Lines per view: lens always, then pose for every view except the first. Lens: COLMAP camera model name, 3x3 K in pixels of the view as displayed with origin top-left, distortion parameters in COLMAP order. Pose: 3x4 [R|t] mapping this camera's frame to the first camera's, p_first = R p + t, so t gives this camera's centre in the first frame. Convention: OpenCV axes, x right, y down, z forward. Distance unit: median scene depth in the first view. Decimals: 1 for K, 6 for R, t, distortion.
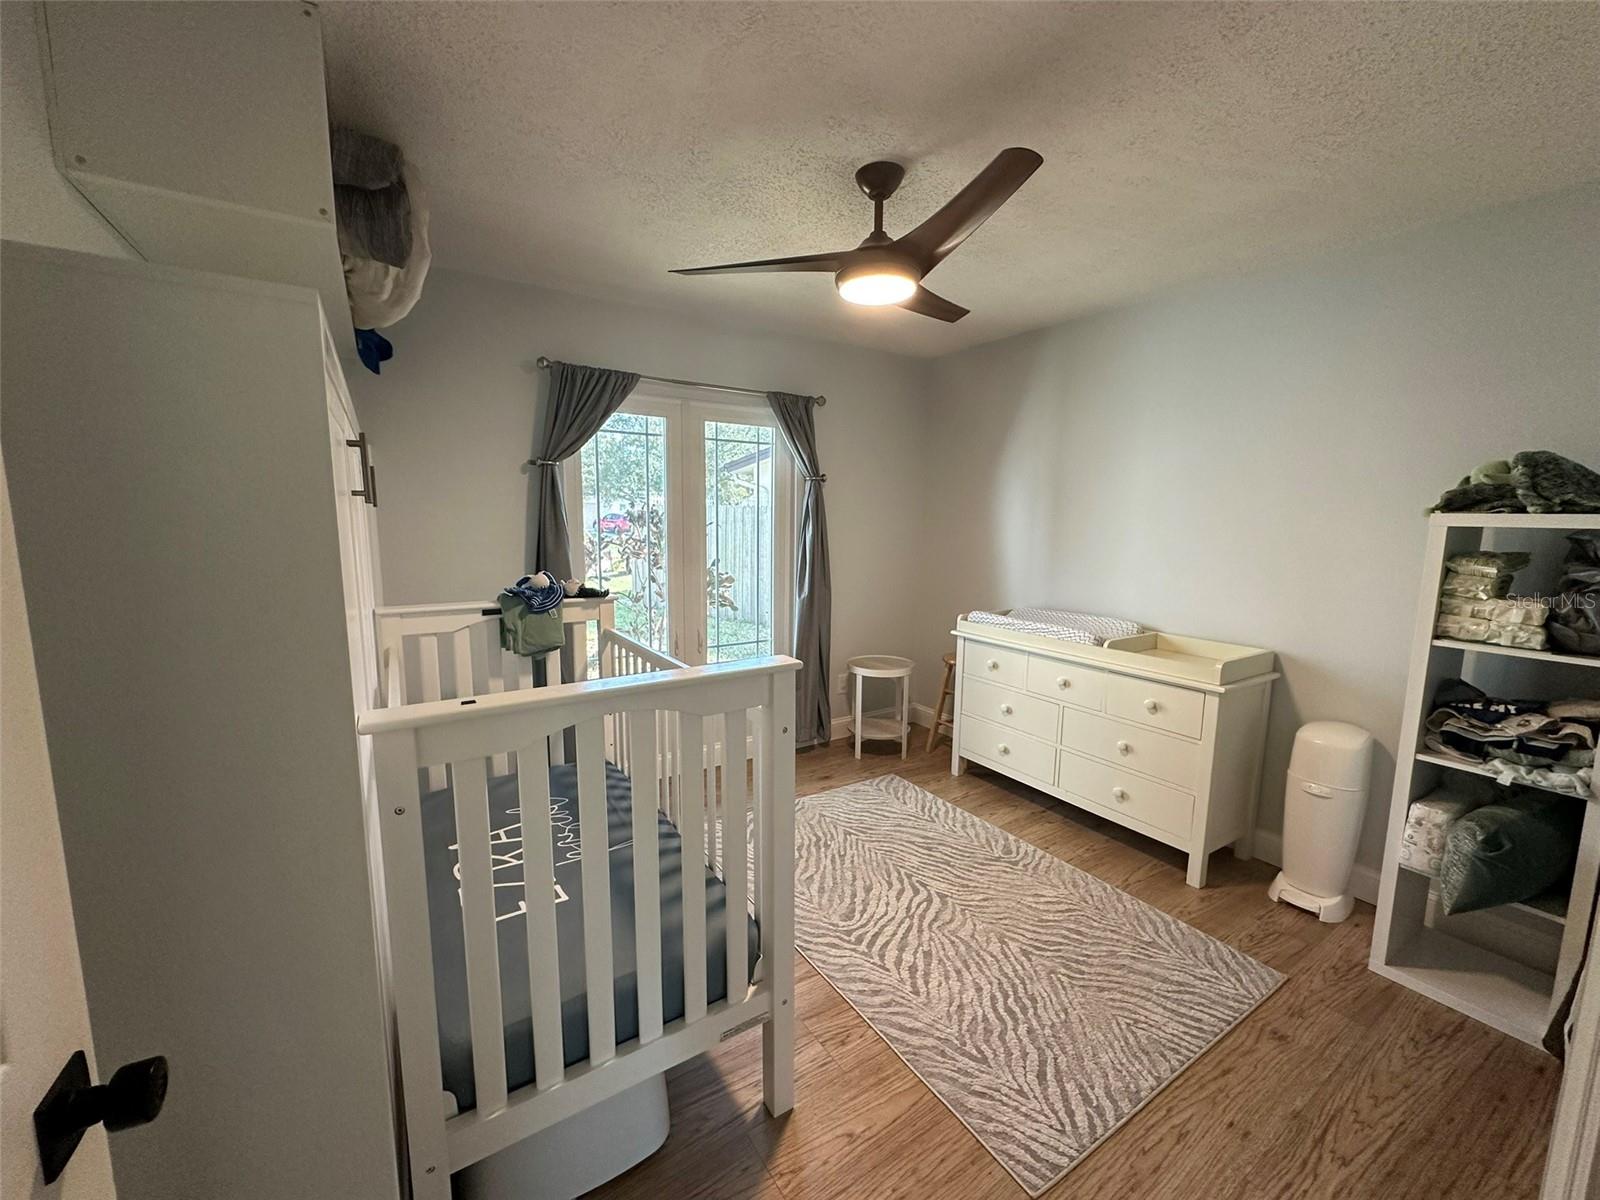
lens RADIAL K [[642.9, 0, 806.4], [0, 642.9, 613.3], [0, 0, 1]] dist [-0.000340, 0.000409]
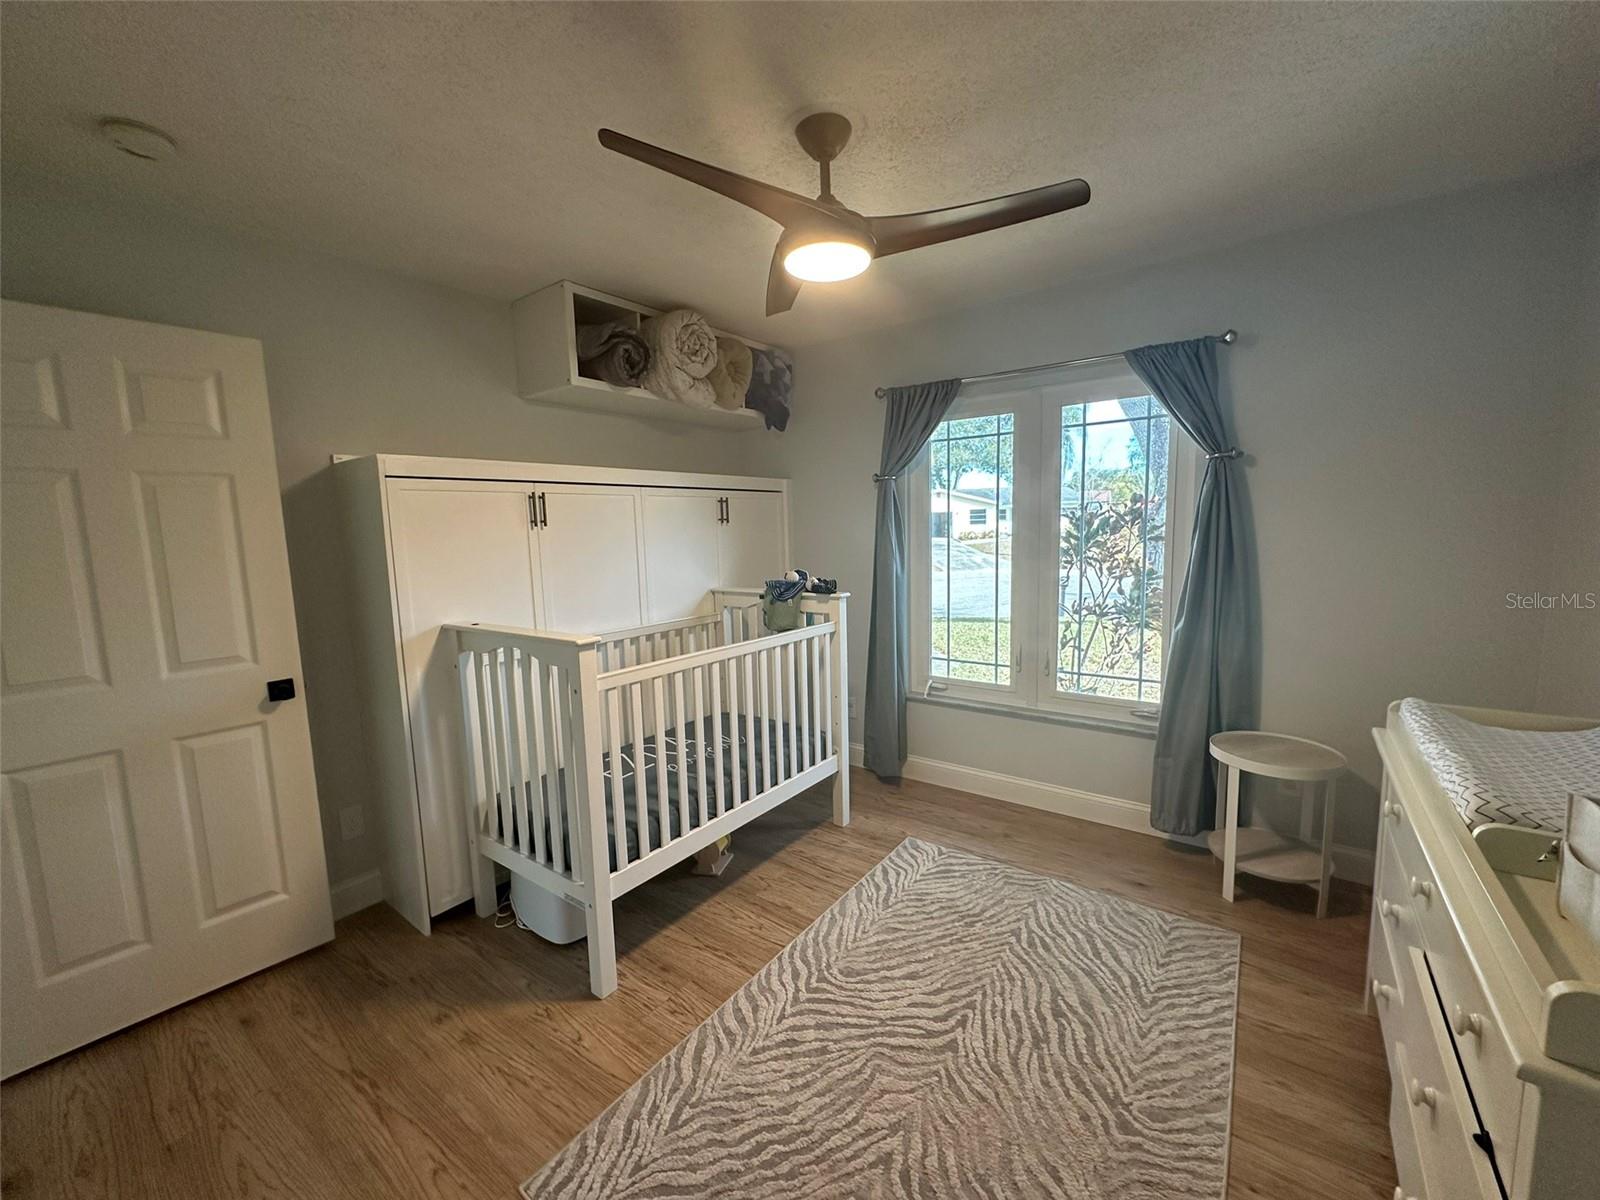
lens RADIAL K [[642.9, 0, 797.8], [0, 642.9, 608.4], [0, 0, 1]] dist [-0.000340, 0.000409]
pose [[0.350992, 0.107304, -0.930210, 1.020608], [-0.112469, 0.991052, 0.071885, -0.103953], [0.929599, 0.079388, 0.359920, 0.722367]]
